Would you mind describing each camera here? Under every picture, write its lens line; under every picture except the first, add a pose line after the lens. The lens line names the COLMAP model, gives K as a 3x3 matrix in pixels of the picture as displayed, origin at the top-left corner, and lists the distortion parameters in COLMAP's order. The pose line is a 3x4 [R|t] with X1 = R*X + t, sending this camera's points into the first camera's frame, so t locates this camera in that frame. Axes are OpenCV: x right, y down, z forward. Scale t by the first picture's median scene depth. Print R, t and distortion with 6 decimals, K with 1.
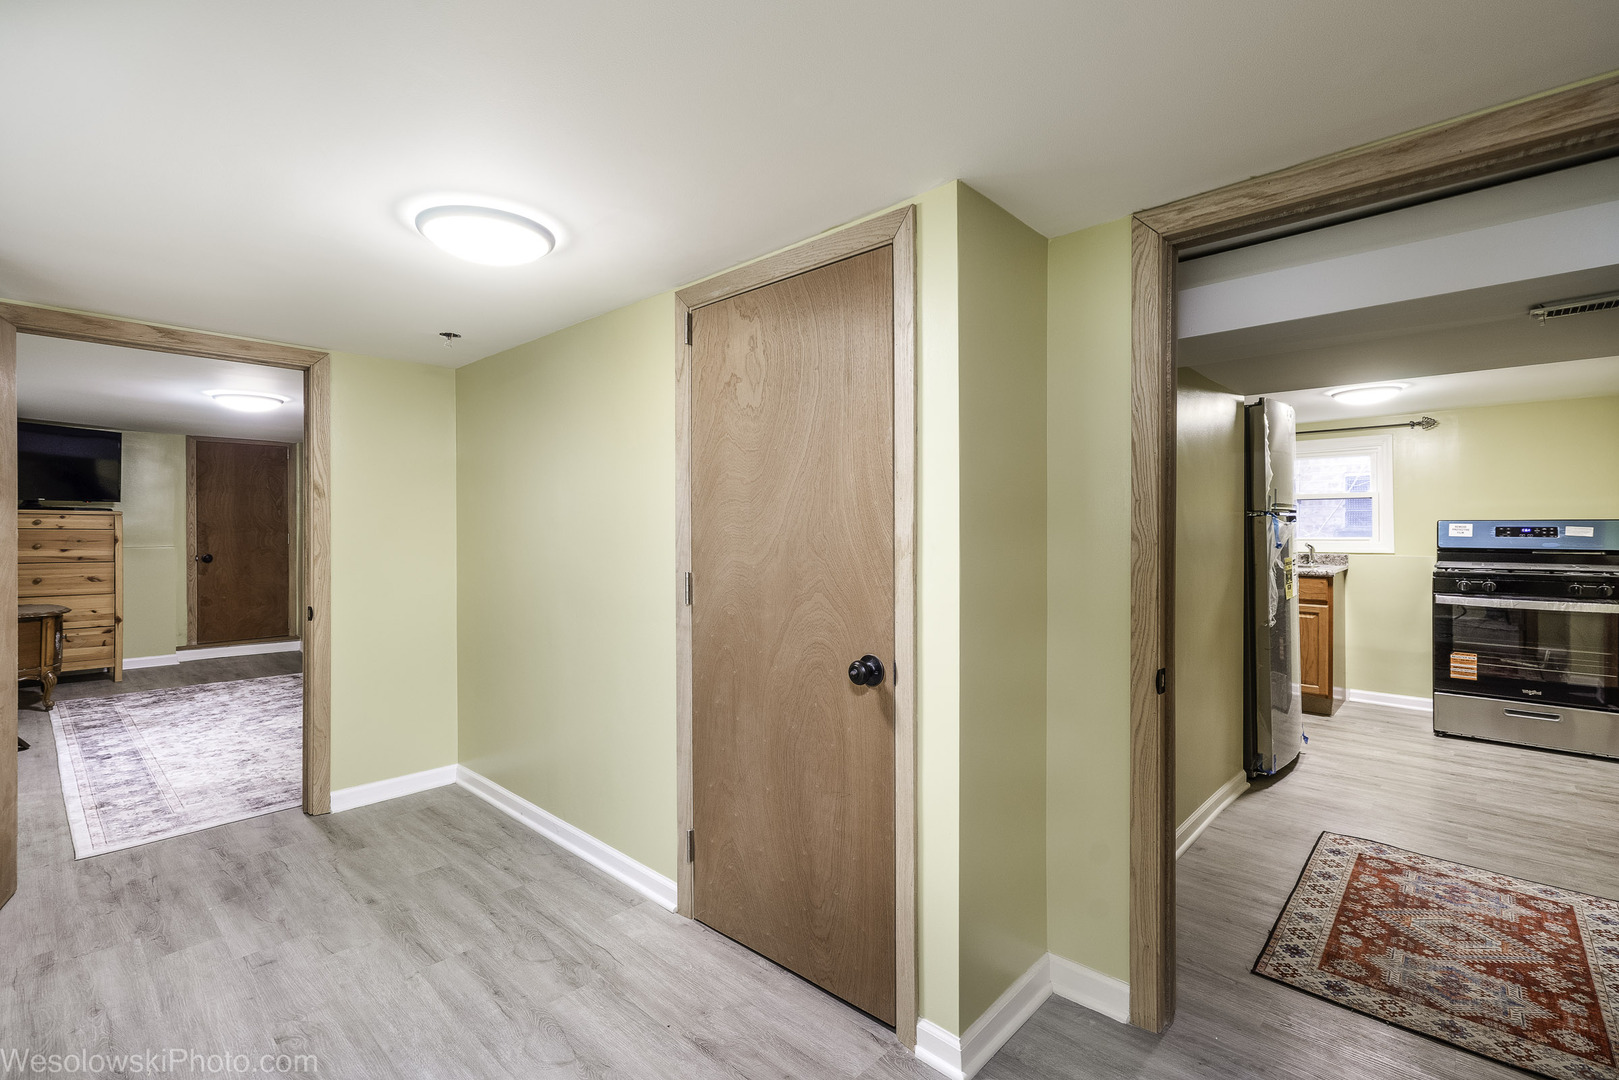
lens RADIAL K [[717.8, 0, 796.4], [0, 717.8, 531.0], [0, 0, 1]] dist [0.020904, 0.000643]
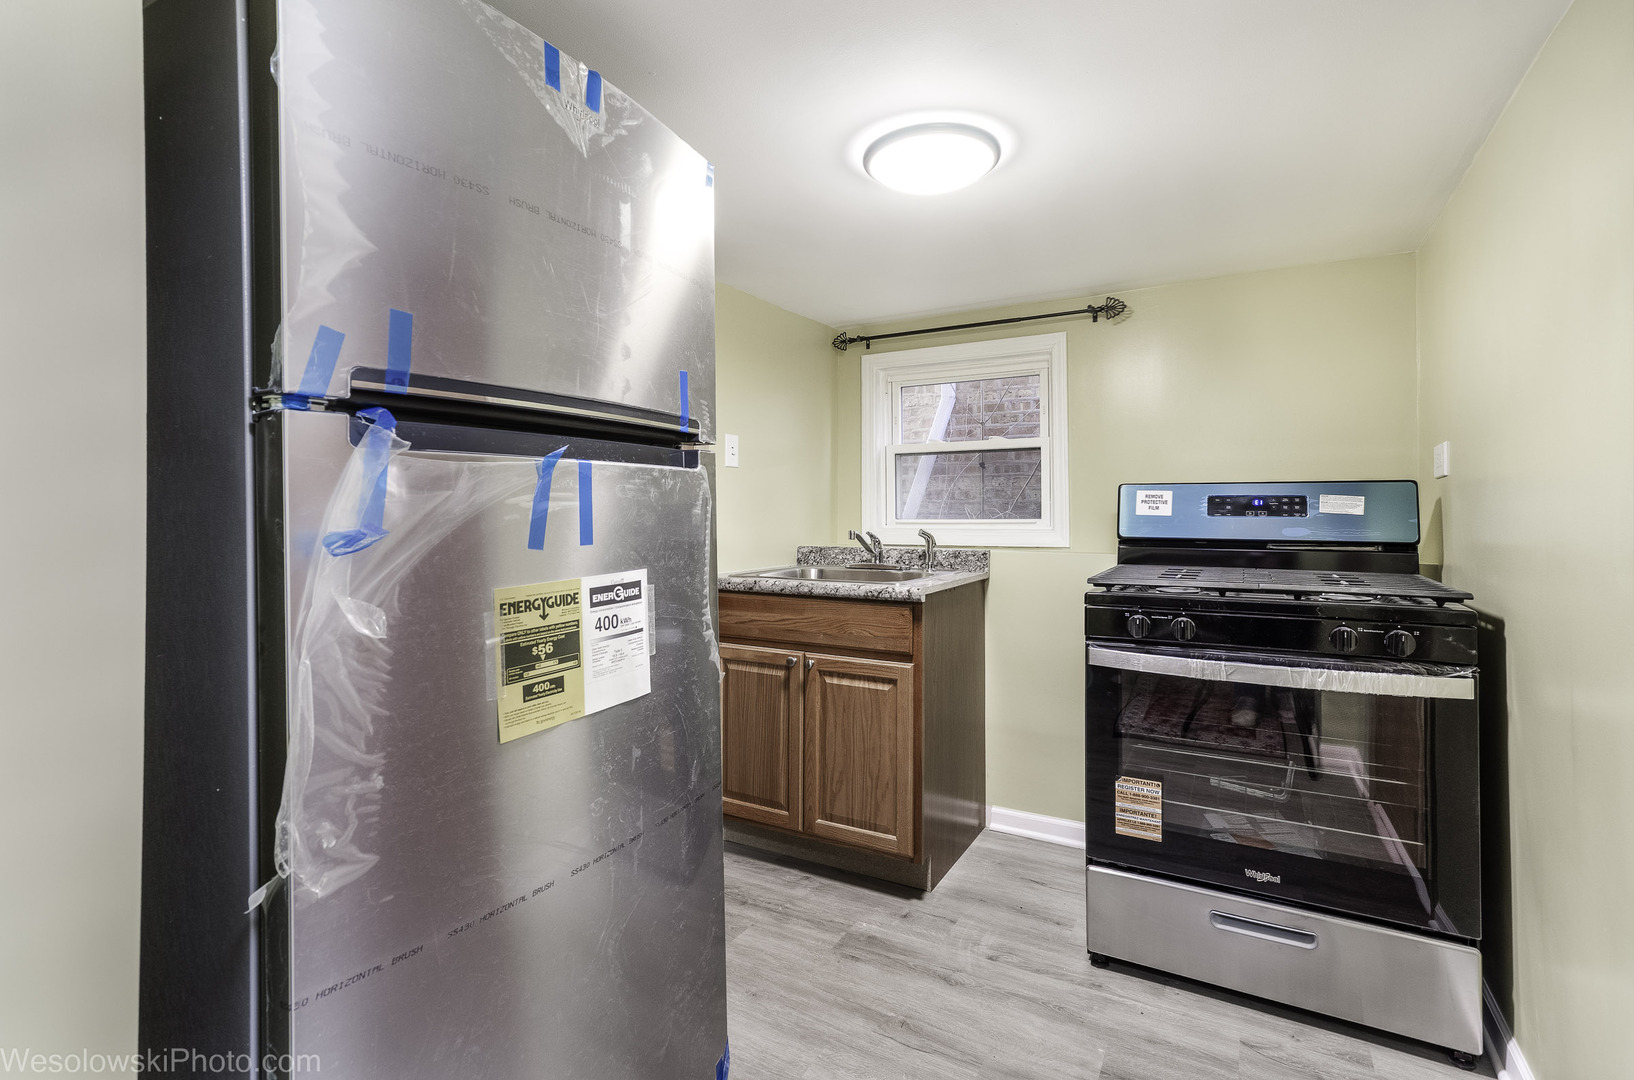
lens RADIAL K [[759.6, 0, 818.3], [0, 759.6, 514.3], [0, 0, 1]] dist [0.029916, 0.000120]
pose [[0.969696, 0.001426, 0.244311, 0.580008], [-0.001433, 0.999999, -0.000150, 0.007466], [-0.244311, -0.000204, 0.969697, 0.567494]]
